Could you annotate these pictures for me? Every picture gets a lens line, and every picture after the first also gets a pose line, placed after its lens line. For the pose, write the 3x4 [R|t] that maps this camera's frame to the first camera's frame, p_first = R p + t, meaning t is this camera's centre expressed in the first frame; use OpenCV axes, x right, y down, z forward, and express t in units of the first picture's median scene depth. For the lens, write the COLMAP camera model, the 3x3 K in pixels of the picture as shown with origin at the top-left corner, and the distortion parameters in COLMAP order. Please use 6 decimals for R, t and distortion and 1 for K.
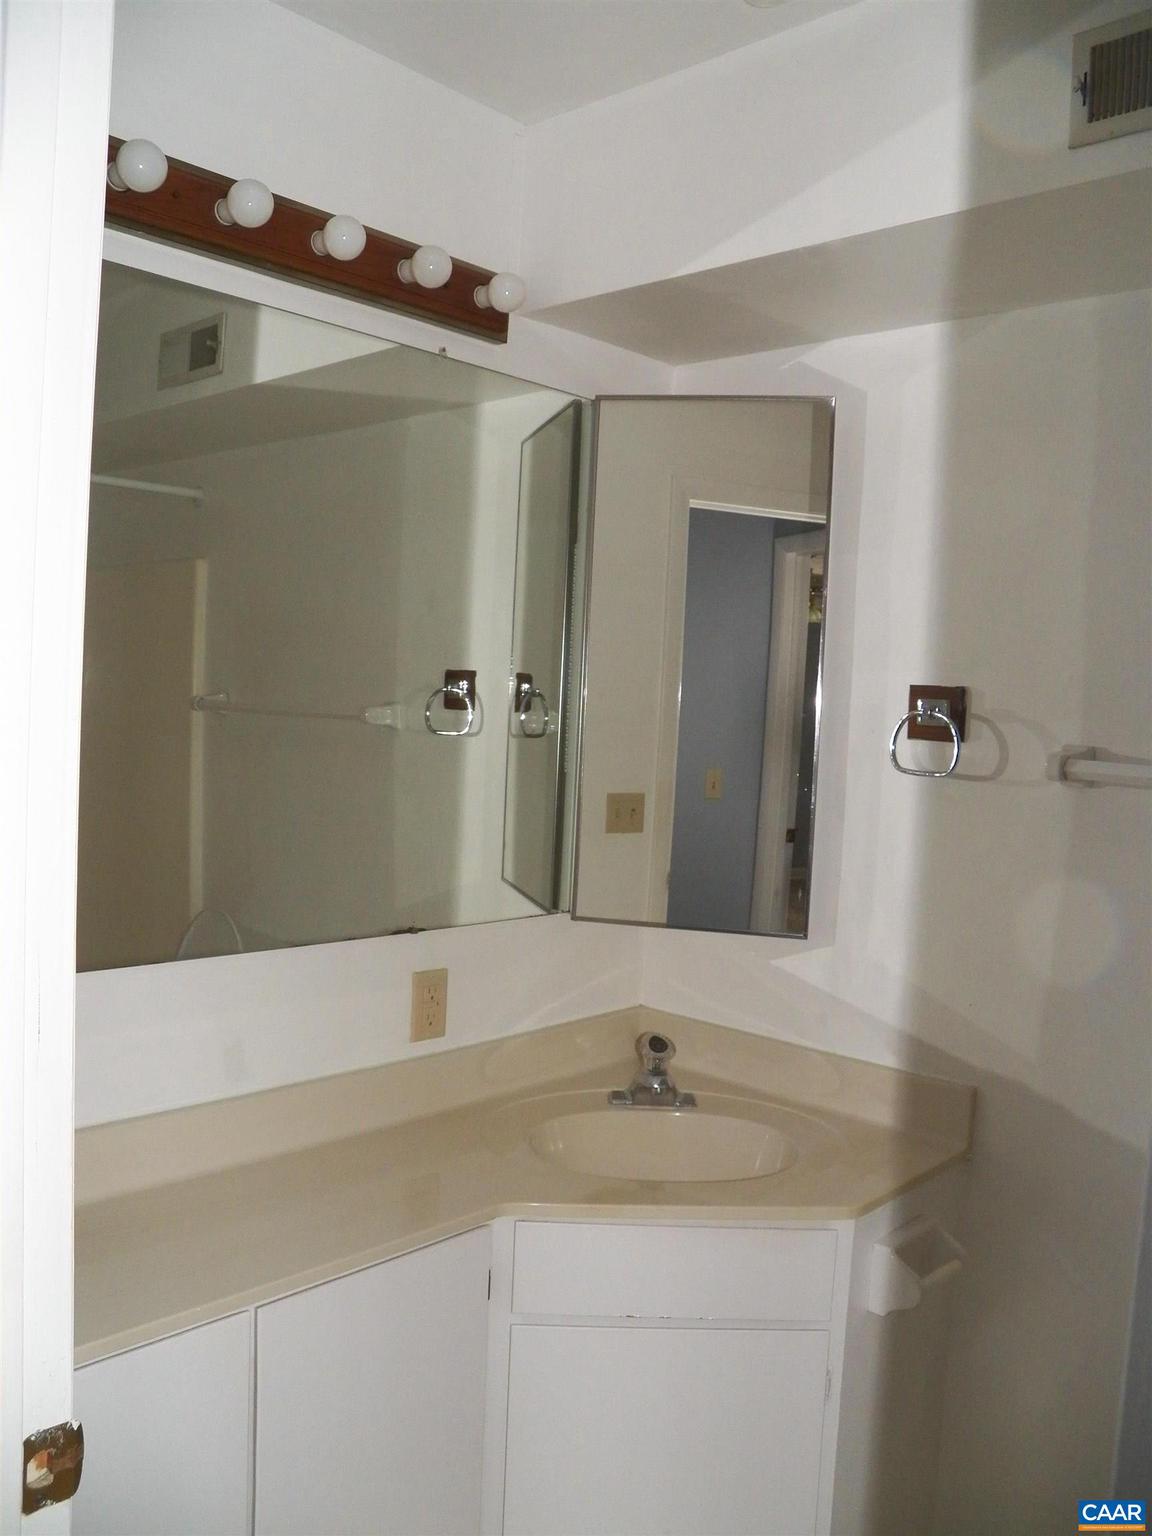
lens RADIAL K [[1253.9, 0, 576.0], [0, 1253.9, 768.0], [0, 0, 1]] dist [-0.131723, 0.001619]
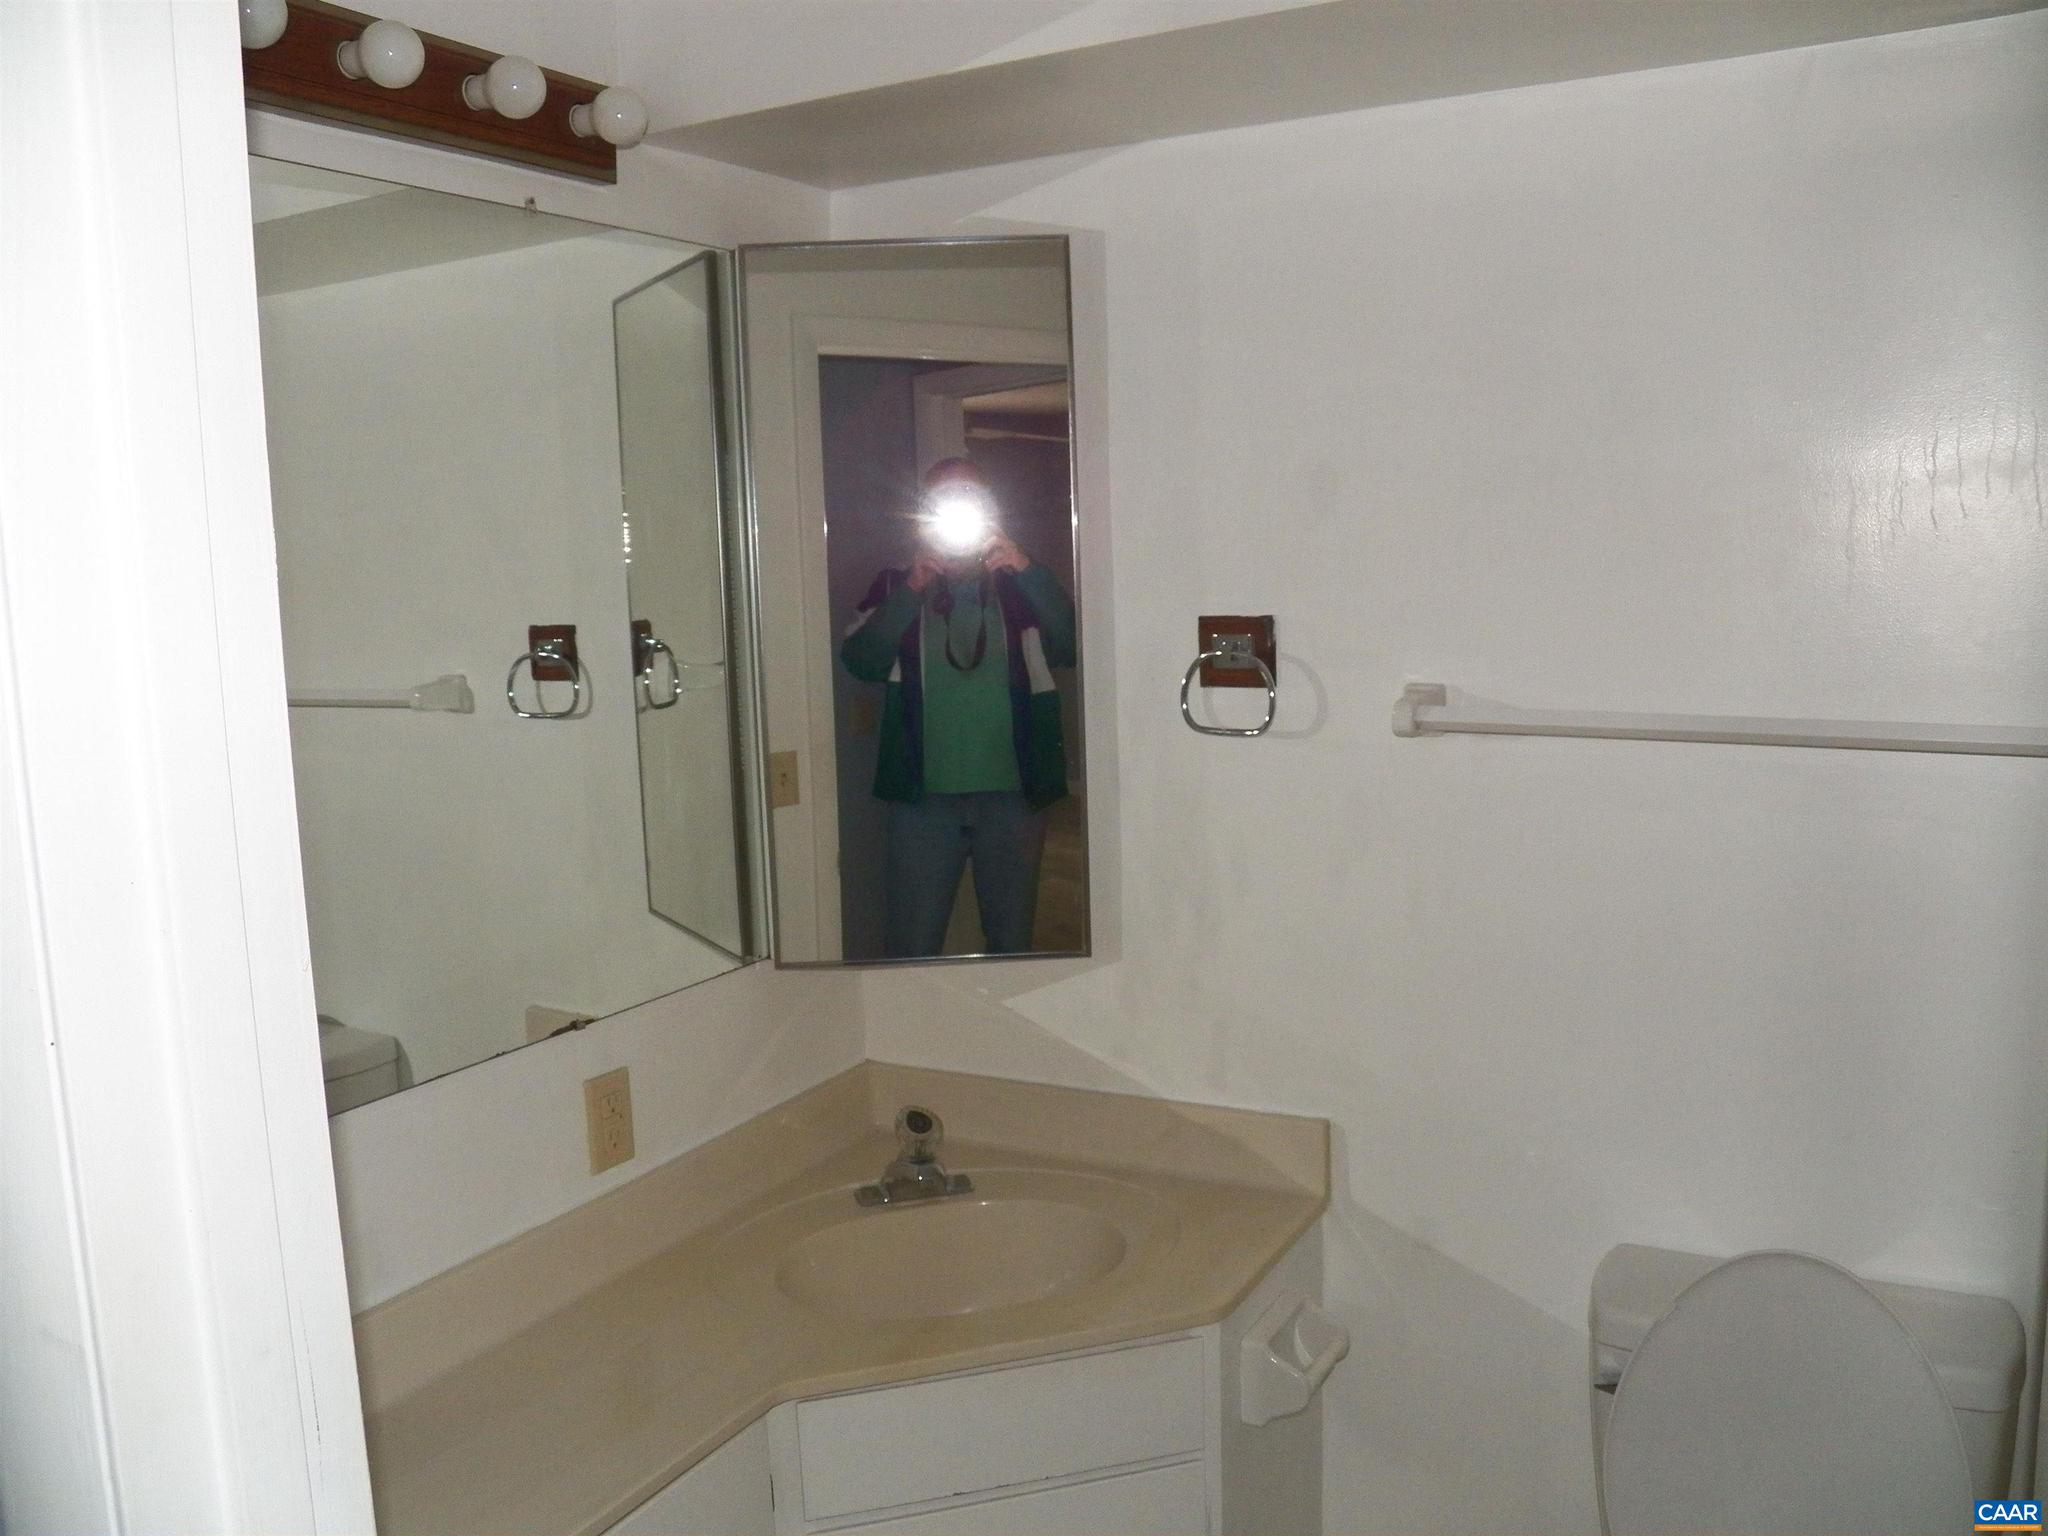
lens RADIAL K [[1671.9, 0, 1024.0], [0, 1671.9, 768.0], [0, 0, 1]] dist [-0.131723, 0.001619]
pose [[0.961883, -0.112153, 0.249406, -0.098557], [0.091745, 0.991521, 0.092032, -0.076312], [-0.257612, -0.065642, 0.964016, 0.027070]]
